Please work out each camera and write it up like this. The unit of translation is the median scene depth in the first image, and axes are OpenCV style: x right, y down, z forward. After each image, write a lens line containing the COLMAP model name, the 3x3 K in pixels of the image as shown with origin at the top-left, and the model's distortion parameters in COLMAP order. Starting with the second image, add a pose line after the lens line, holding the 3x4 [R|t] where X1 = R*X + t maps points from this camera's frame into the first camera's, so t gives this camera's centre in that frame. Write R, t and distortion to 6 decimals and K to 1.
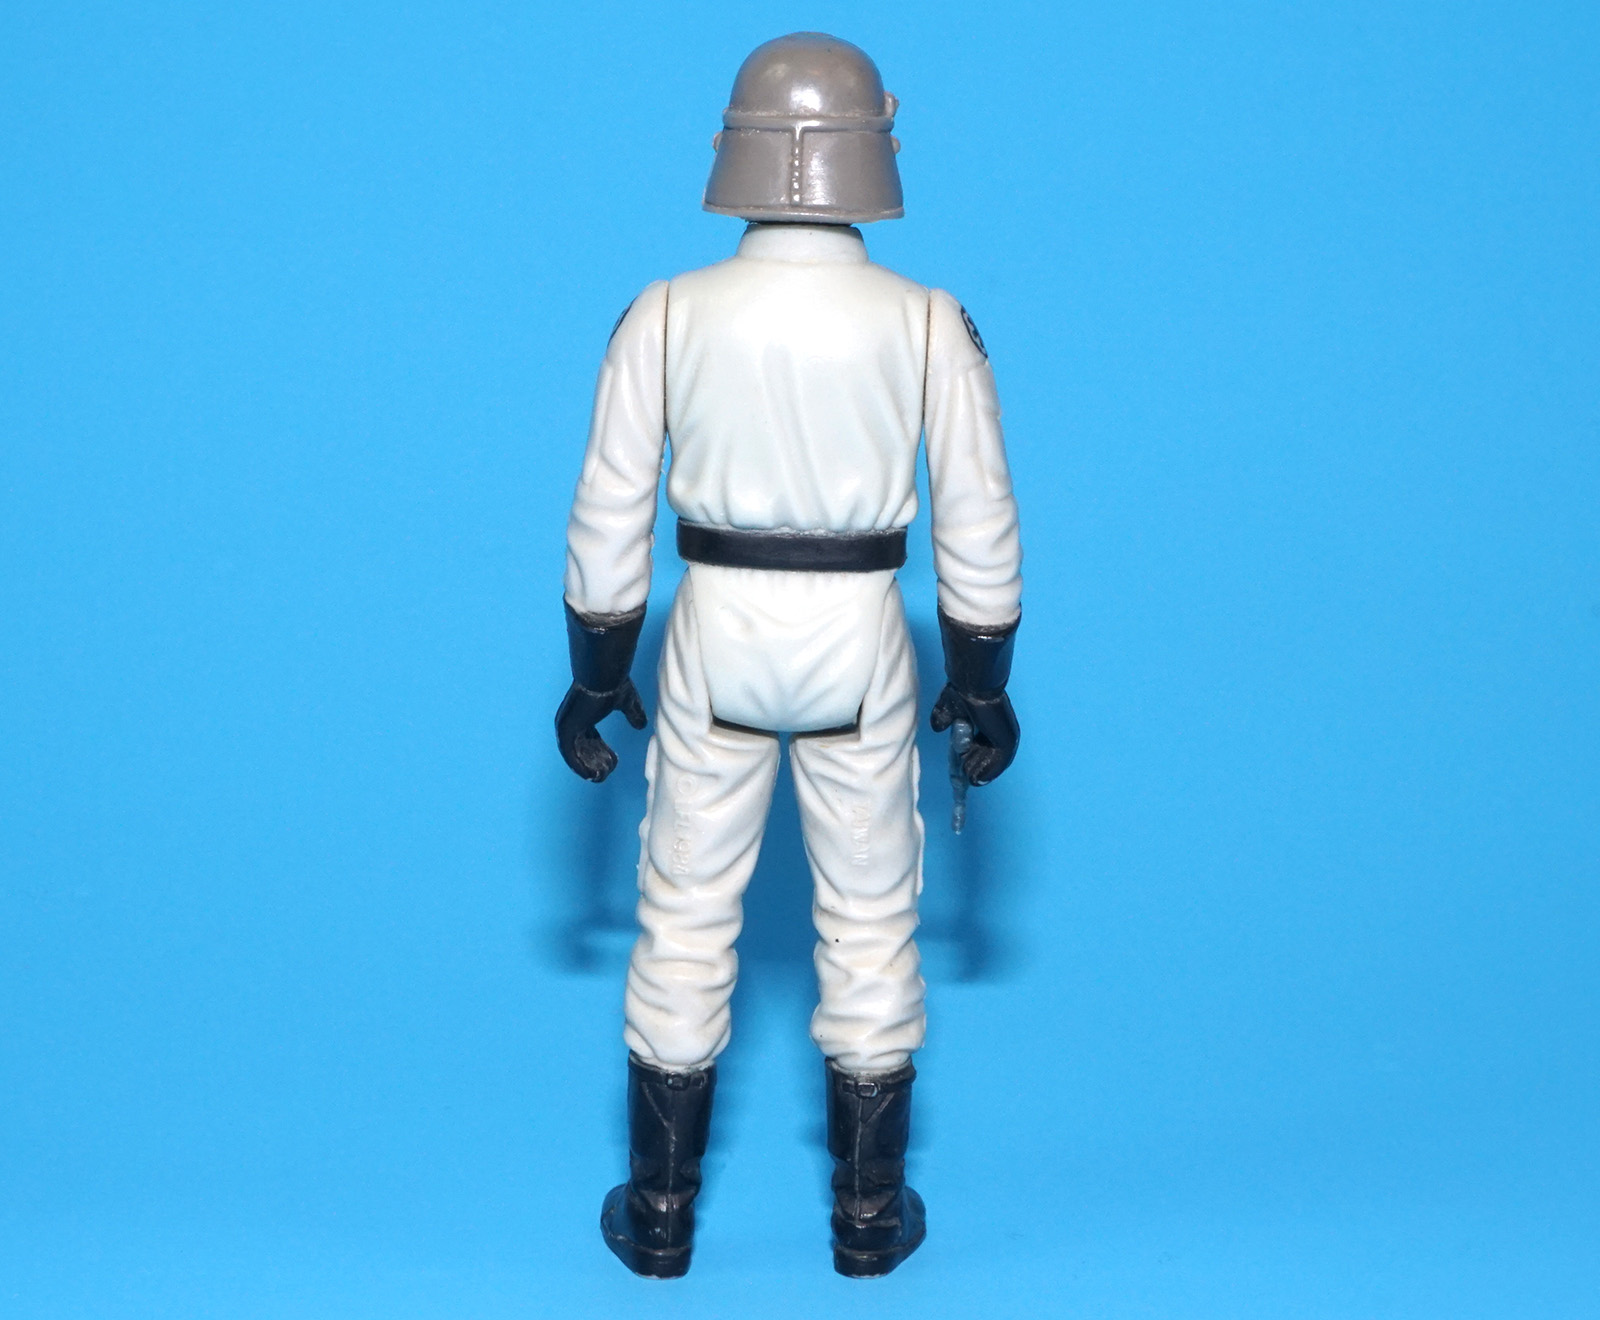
lens RADIAL K [[3930.1, 0, 799.8], [0, 3930.1, 655.6], [0, 0, 1]] dist [0.034298, 0.000000]
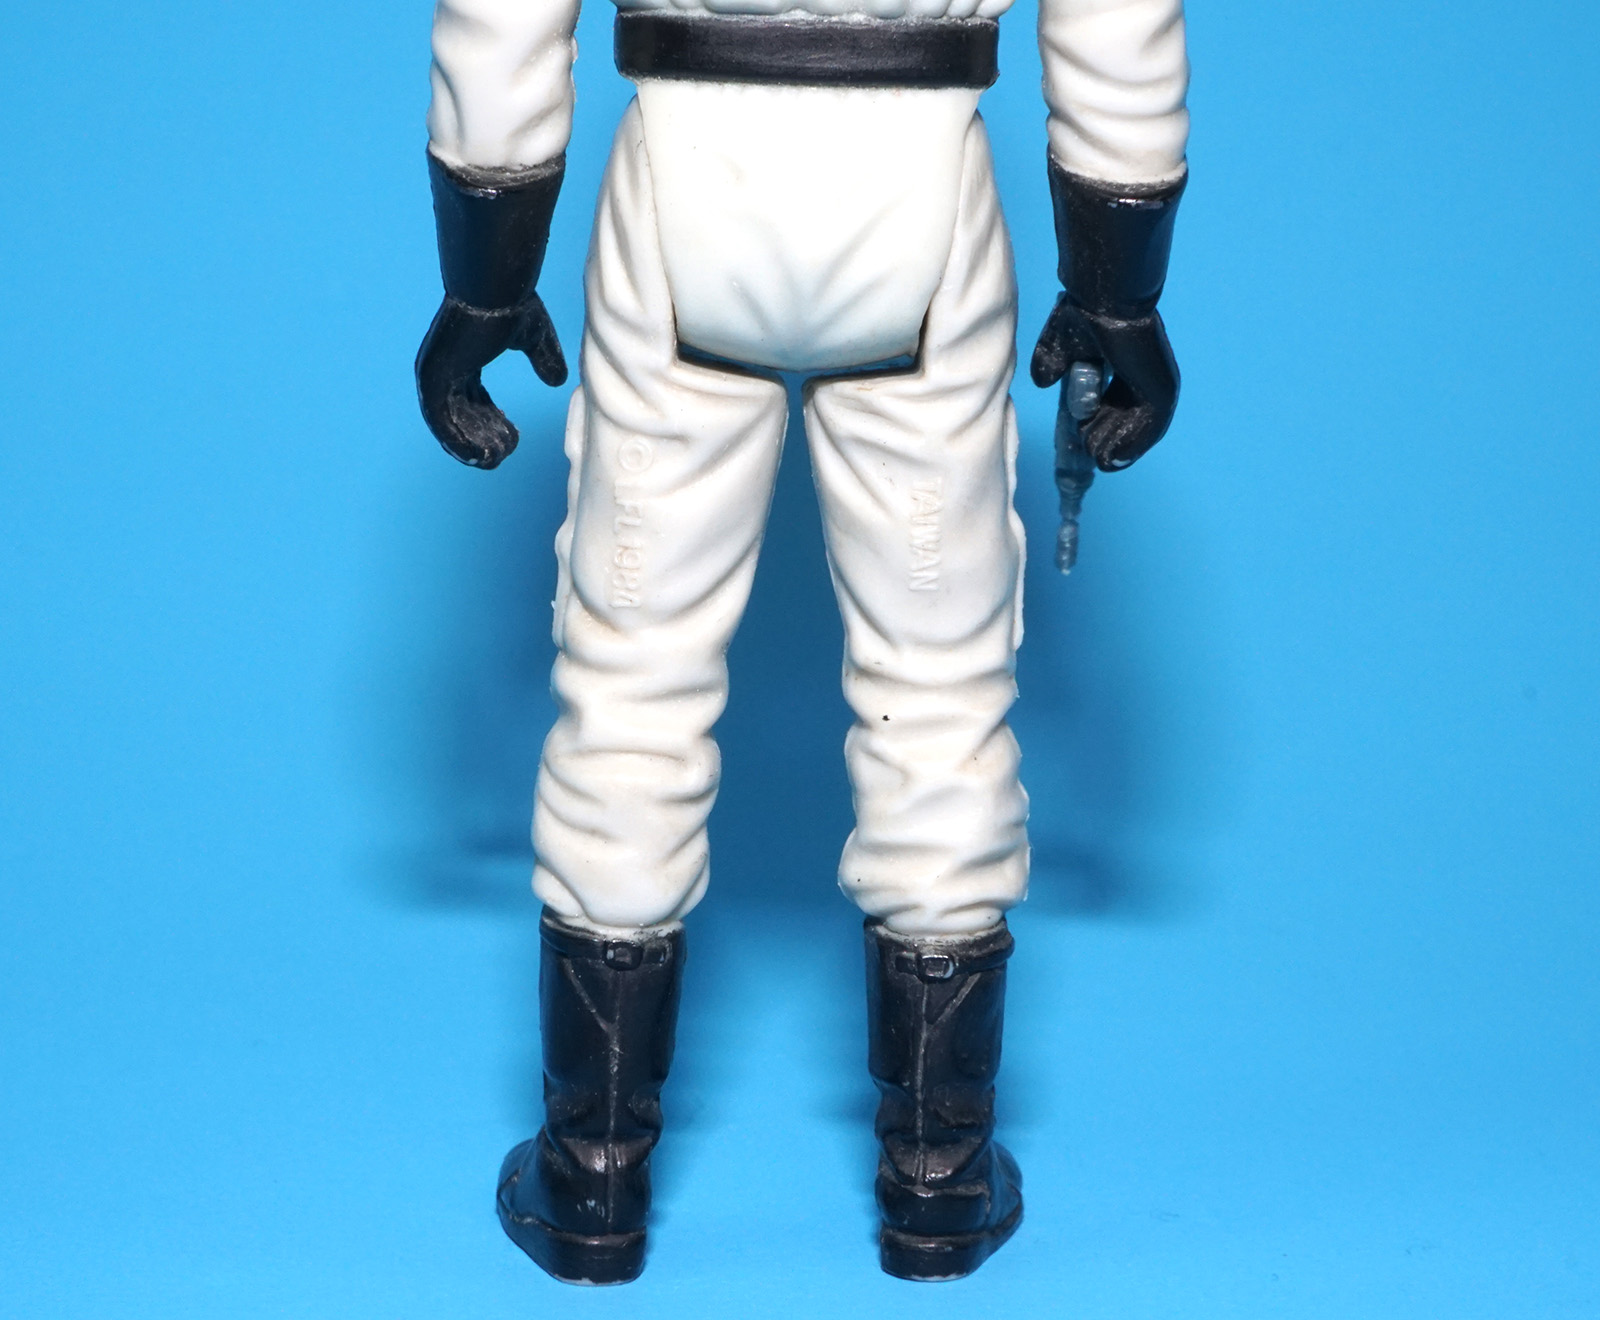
lens RADIAL K [[3930.1, 0, 800.8], [0, 3930.1, 665.2], [0, 0, 1]] dist [0.034298, 0.000000]
pose [[0.999698, -0.007554, 0.023366, -0.017533], [0.008006, 0.999781, -0.019316, 0.075838], [-0.023215, 0.019498, 0.999540, 0.397183]]
